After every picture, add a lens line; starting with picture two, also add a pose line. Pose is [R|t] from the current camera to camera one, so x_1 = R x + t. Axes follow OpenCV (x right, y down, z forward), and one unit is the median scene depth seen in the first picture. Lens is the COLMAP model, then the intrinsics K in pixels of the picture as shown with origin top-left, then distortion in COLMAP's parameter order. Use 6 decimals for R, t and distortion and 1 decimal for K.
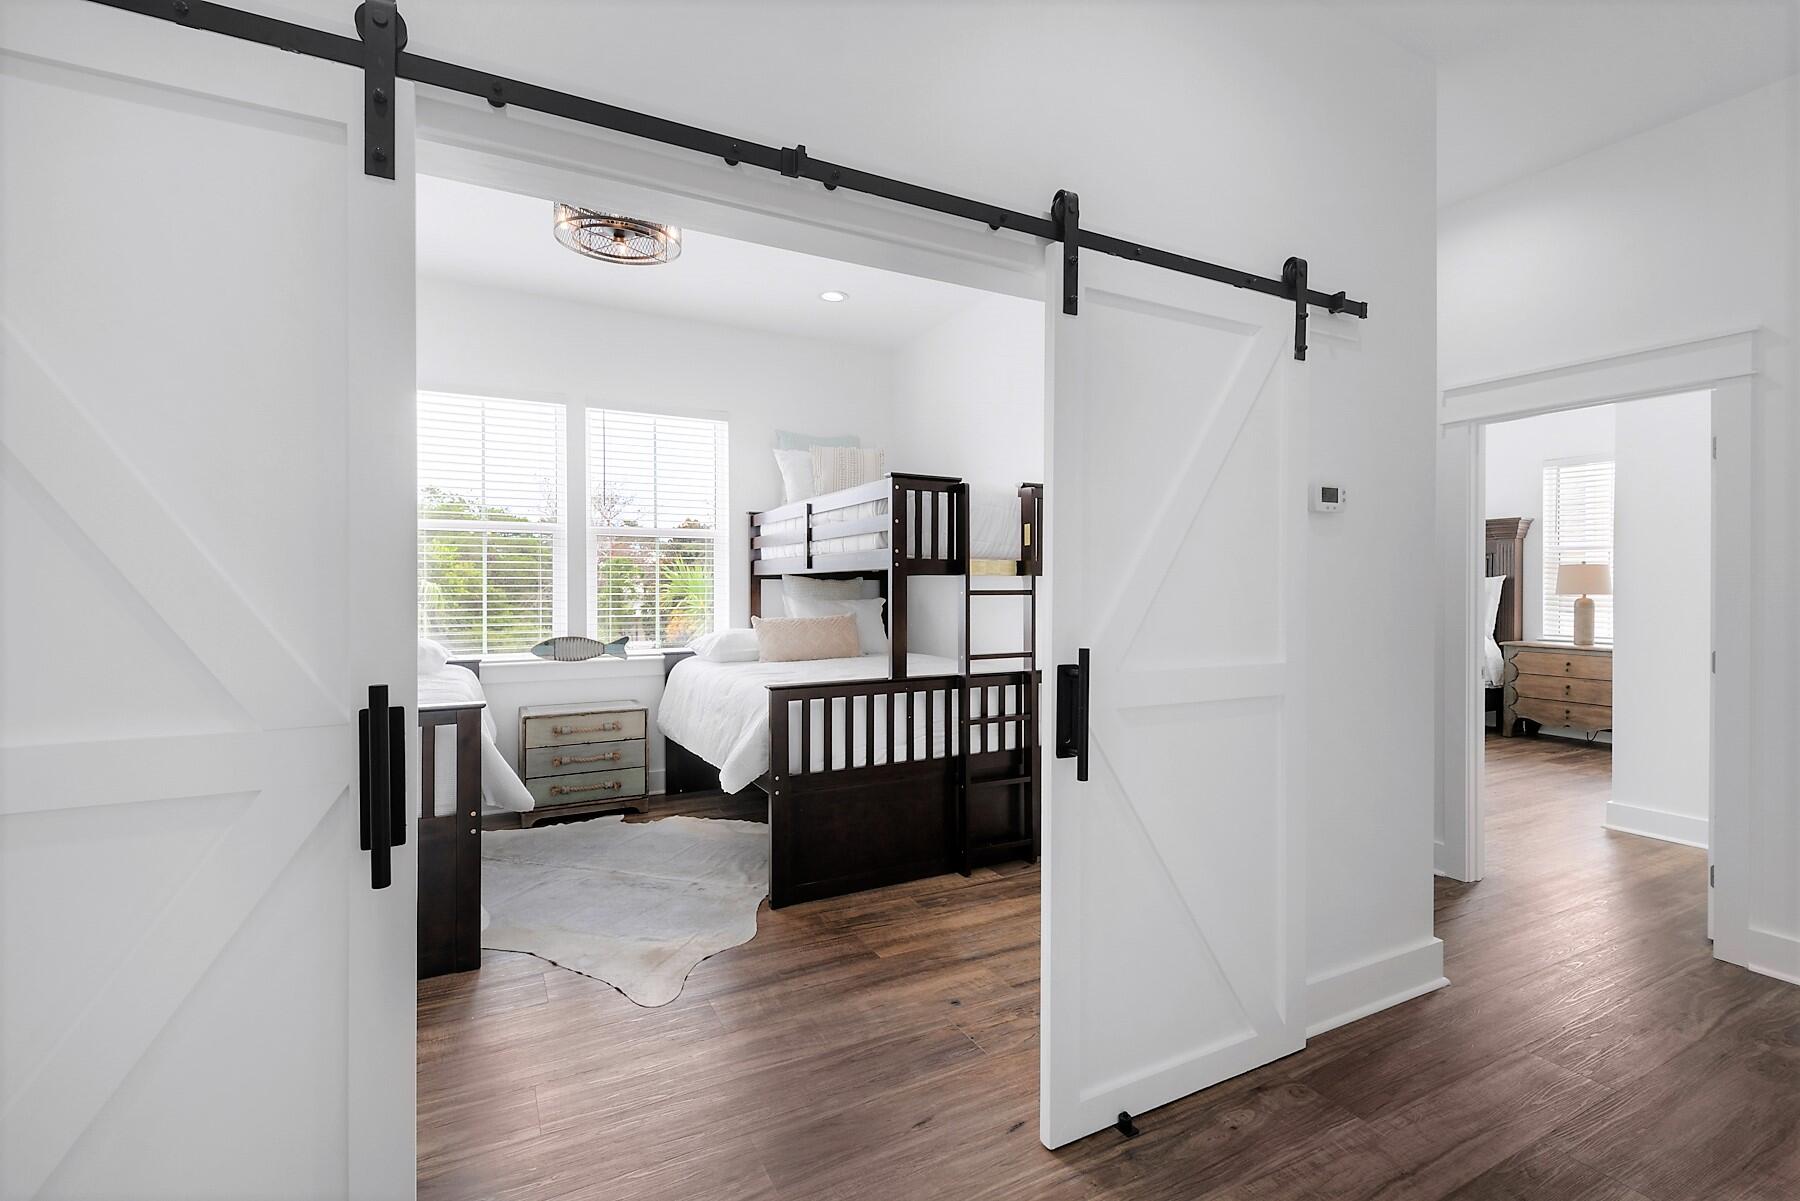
lens RADIAL K [[827.4, 0, 898.9], [0, 827.4, 593.0], [0, 0, 1]] dist [0.001963, 0.000129]
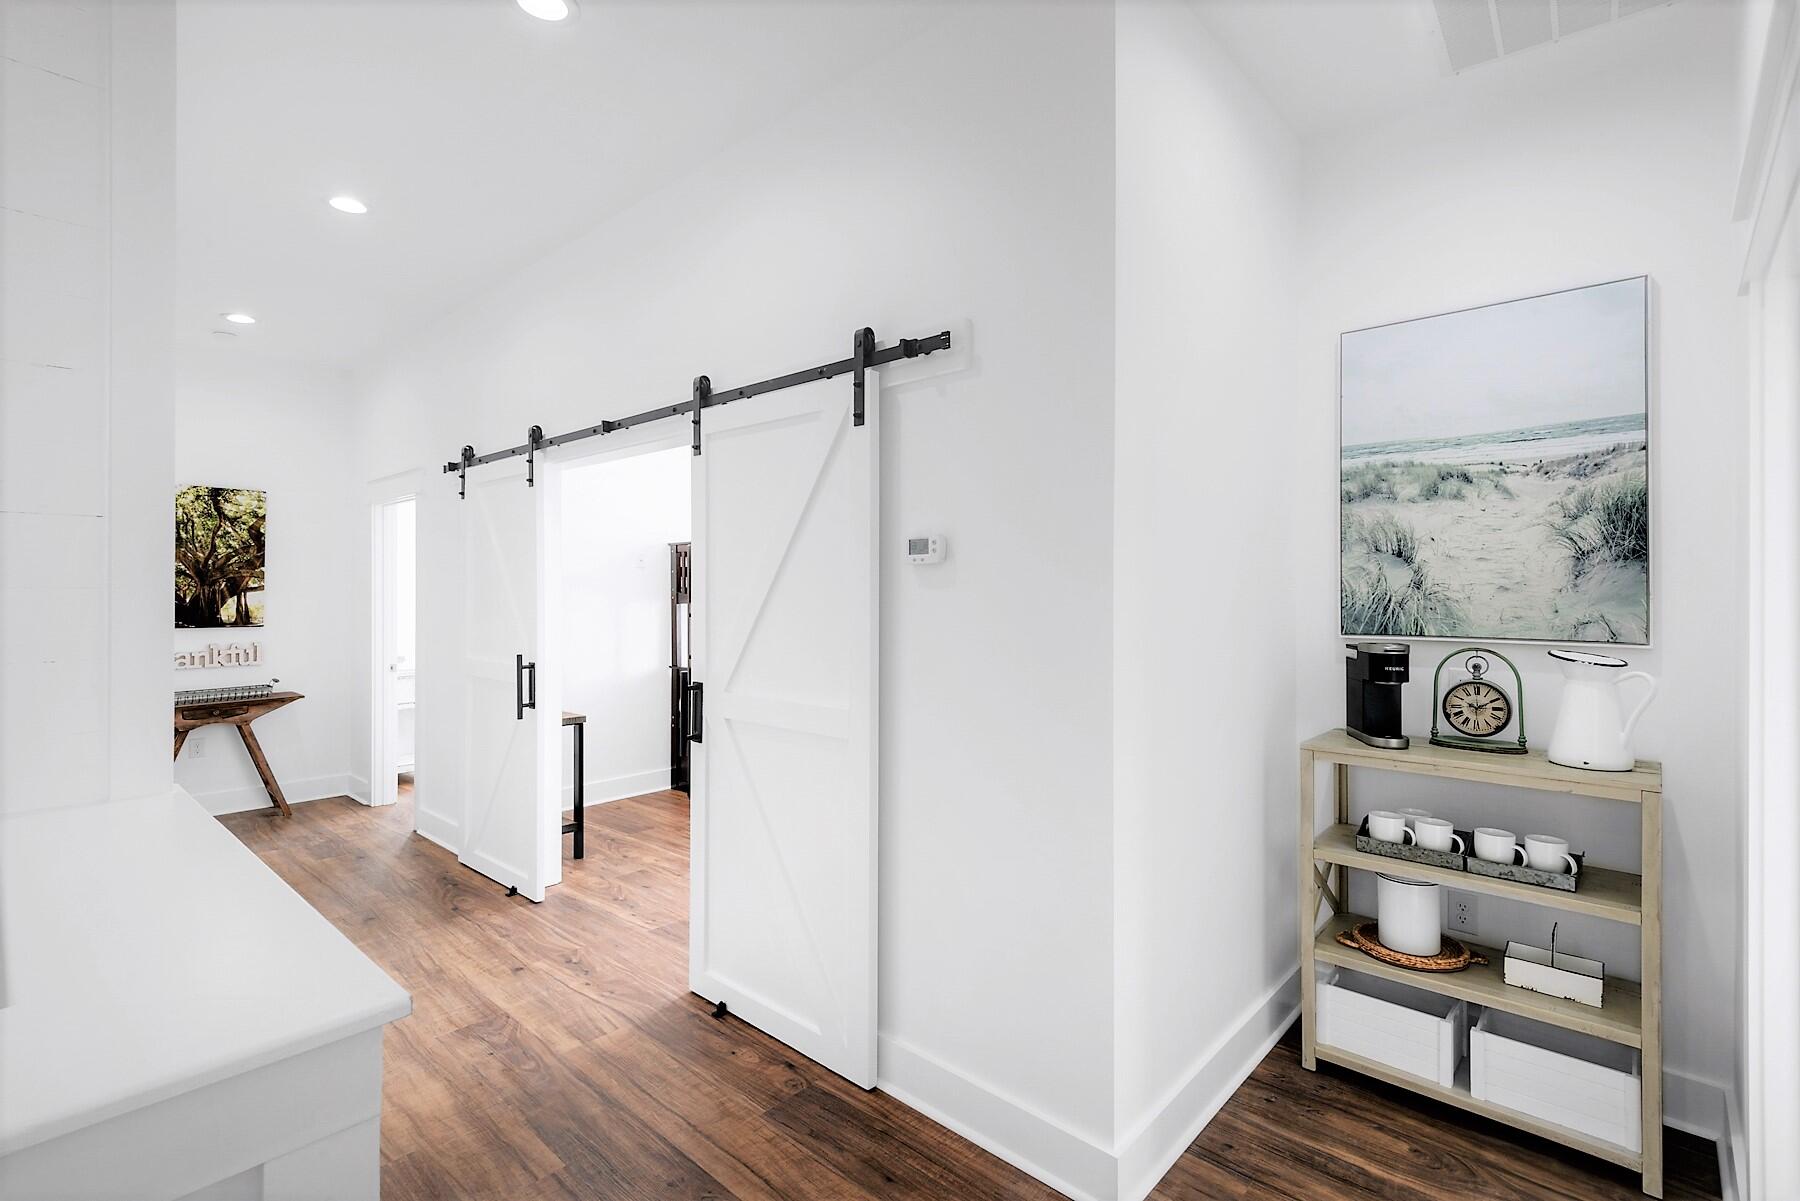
lens RADIAL K [[827.4, 0, 899.7], [0, 827.4, 594.5], [0, 0, 1]] dist [0.001963, 0.000129]
pose [[0.337323, 0.001787, -0.941387, 1.549226], [-0.012834, 0.999914, -0.002700, -0.066150], [0.941302, 0.012992, 0.337317, 0.721427]]
